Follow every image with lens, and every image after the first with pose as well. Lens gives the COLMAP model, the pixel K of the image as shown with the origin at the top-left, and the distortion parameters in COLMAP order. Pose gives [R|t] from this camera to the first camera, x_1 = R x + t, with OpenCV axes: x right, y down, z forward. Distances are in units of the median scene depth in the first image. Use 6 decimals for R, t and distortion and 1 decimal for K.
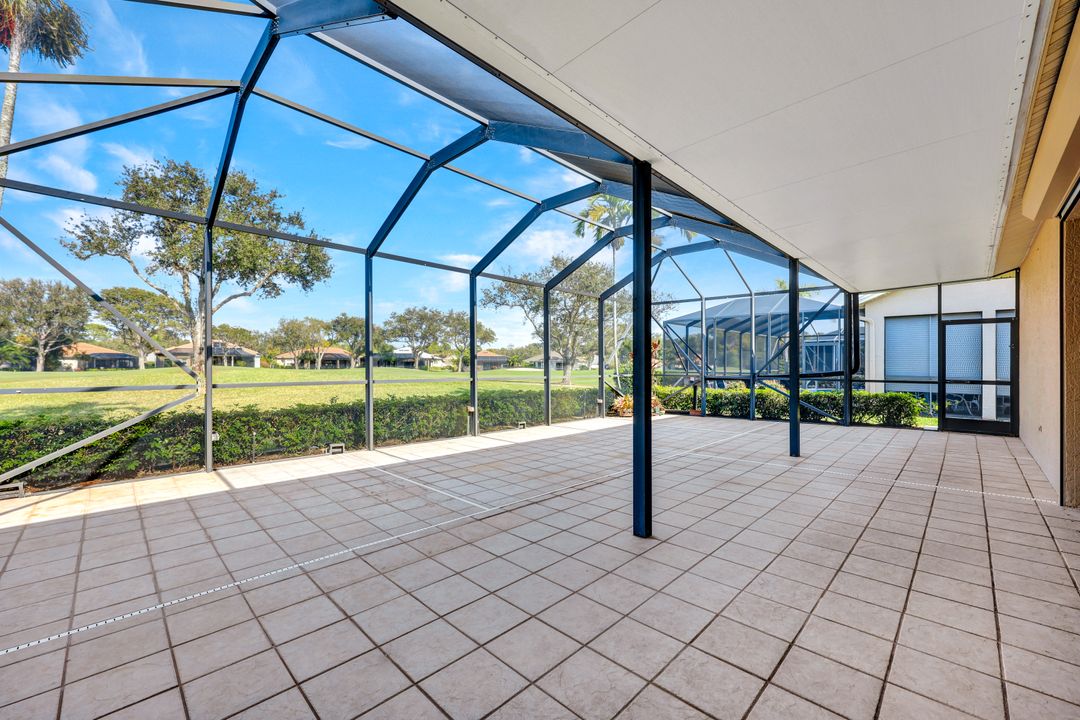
lens RADIAL K [[432.2, 0, 534.9], [0, 432.2, 353.6], [0, 0, 1]] dist [-0.003548, 0.000752]
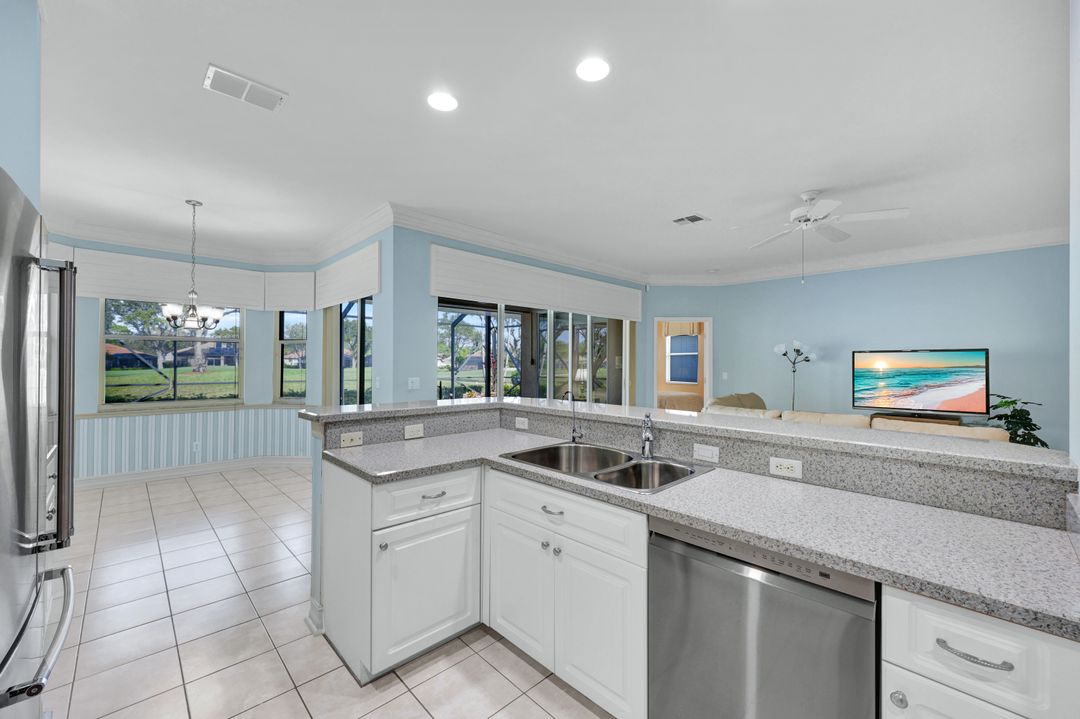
lens RADIAL K [[432.2, 0, 534.9], [0, 432.2, 359.0], [0, 0, 1]] dist [-0.003548, 0.000752]
pose [[0.999607, 0.001193, -0.028000, 0.066343], [-0.000772, 0.999886, 0.015050, -0.004746], [0.028015, -0.015023, 0.999495, -0.064188]]
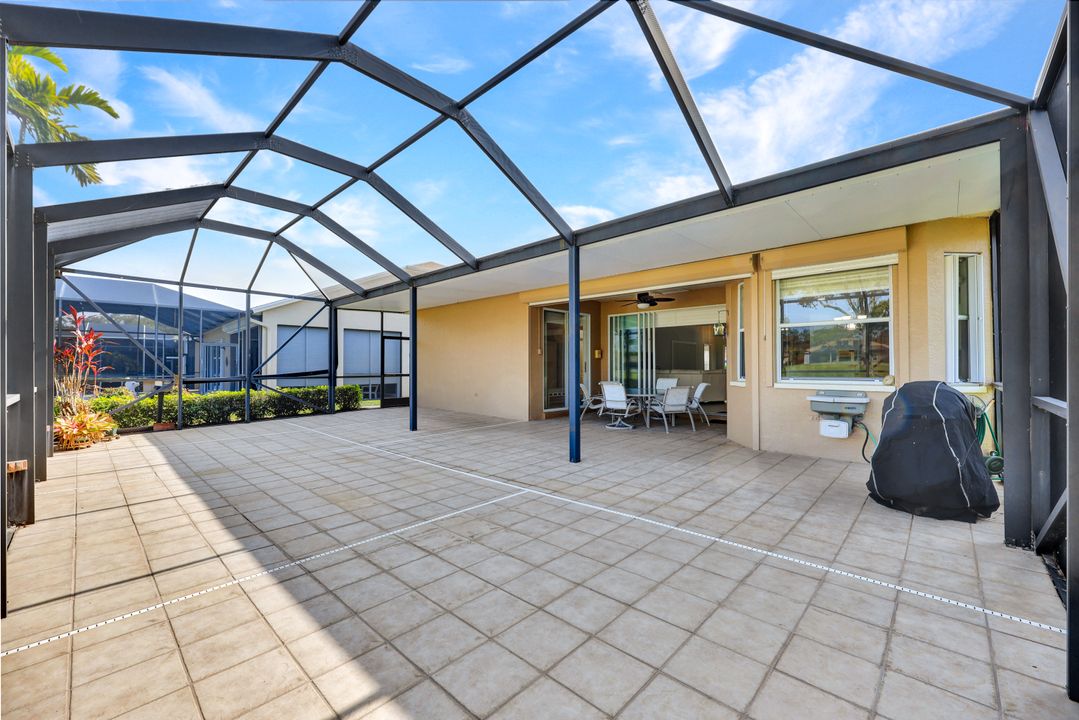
lens RADIAL K [[431.8, 0, 539.2], [0, 431.8, 362.5], [0, 0, 1]] dist [-0.003548, 0.000752]
pose [[-0.027921, 0.006458, 0.999589, -0.049901], [-0.023927, 0.999688, -0.007127, 0.001312], [-0.999324, -0.024116, -0.027758, 0.040692]]
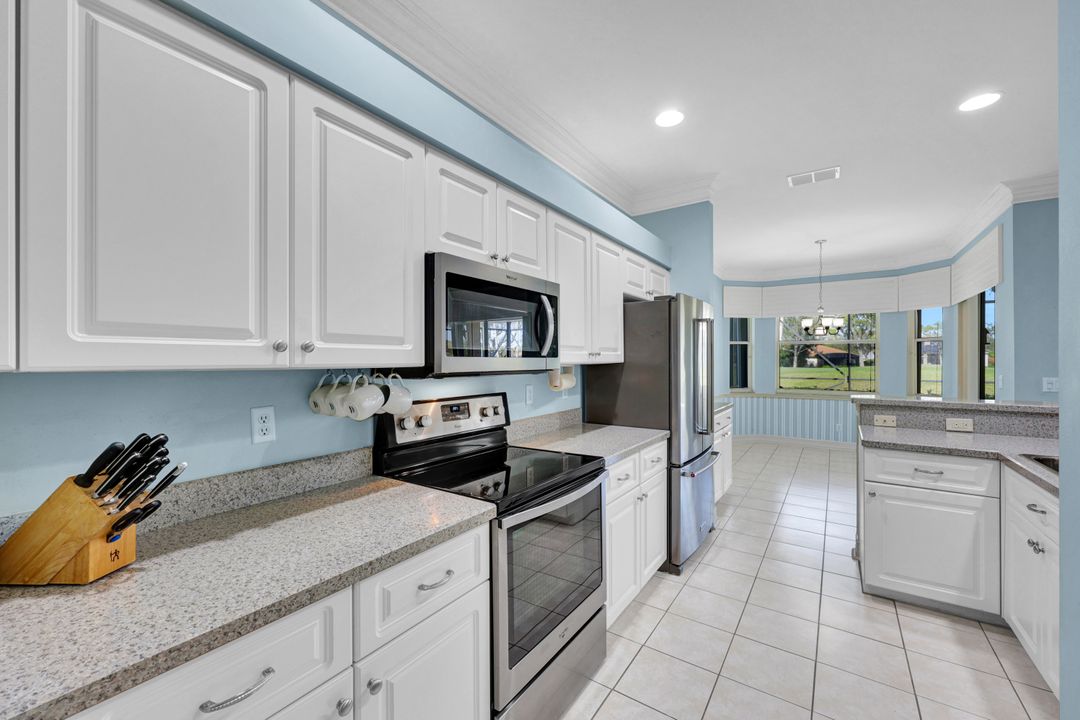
lens RADIAL K [[432.2, 0, 540.8], [0, 432.2, 361.1], [0, 0, 1]] dist [-0.003548, 0.000752]
pose [[0.181709, 0.000541, -0.983352, 0.083668], [0.023970, 0.999700, 0.004980, -0.004801], [0.983060, -0.024476, 0.181642, -0.070593]]
